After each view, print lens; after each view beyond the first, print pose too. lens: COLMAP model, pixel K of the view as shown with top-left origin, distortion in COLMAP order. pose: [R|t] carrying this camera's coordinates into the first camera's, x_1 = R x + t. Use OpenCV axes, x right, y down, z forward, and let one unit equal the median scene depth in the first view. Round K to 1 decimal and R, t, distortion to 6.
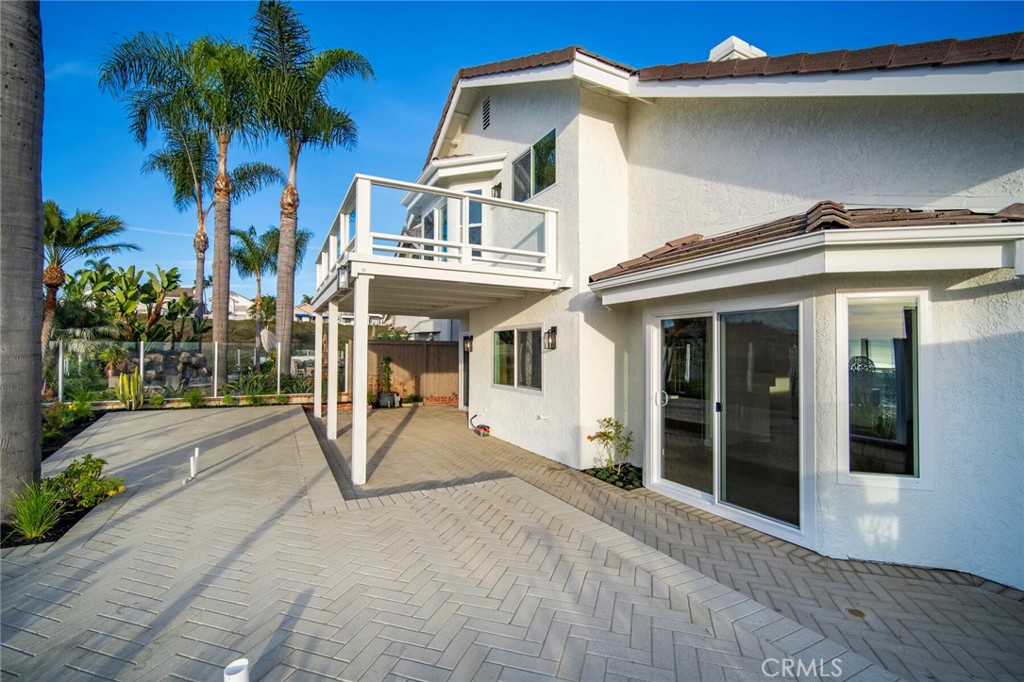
lens RADIAL K [[449.2, 0, 512.0], [0, 449.2, 341.0], [0, 0, 1]] dist [0.000872, 0.000883]
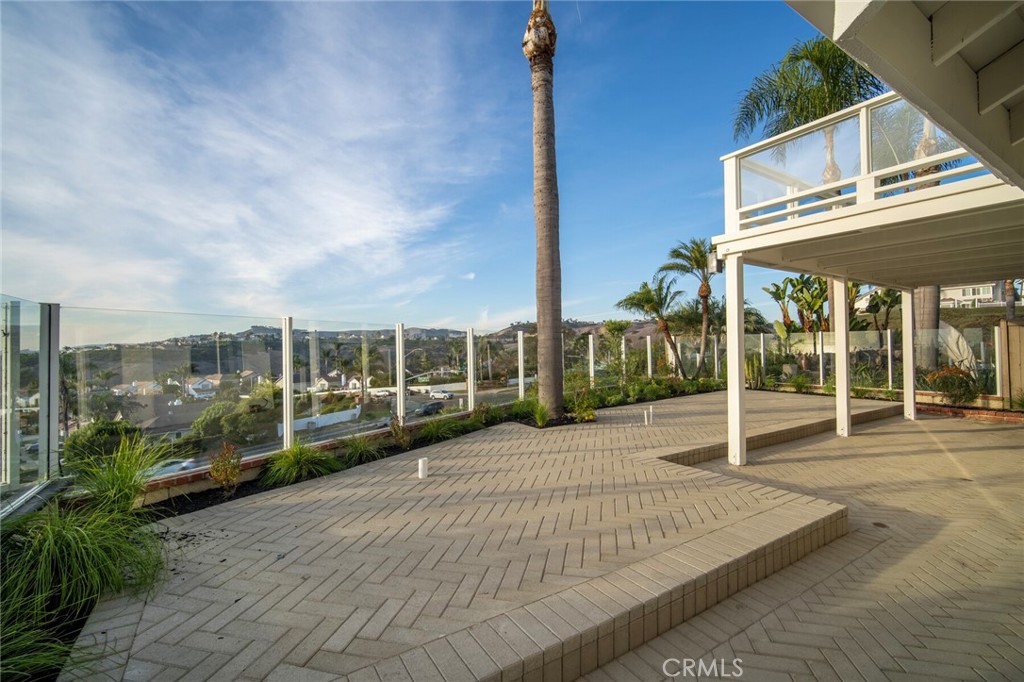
lens RADIAL K [[449.2, 0, 512.0], [0, 449.2, 341.0], [0, 0, 1]] dist [0.000872, 0.000883]
pose [[0.085777, -0.022592, -0.996058, 0.604706], [0.027217, 0.999423, -0.020325, 0.050429], [0.995943, -0.025367, 0.086343, 0.418533]]
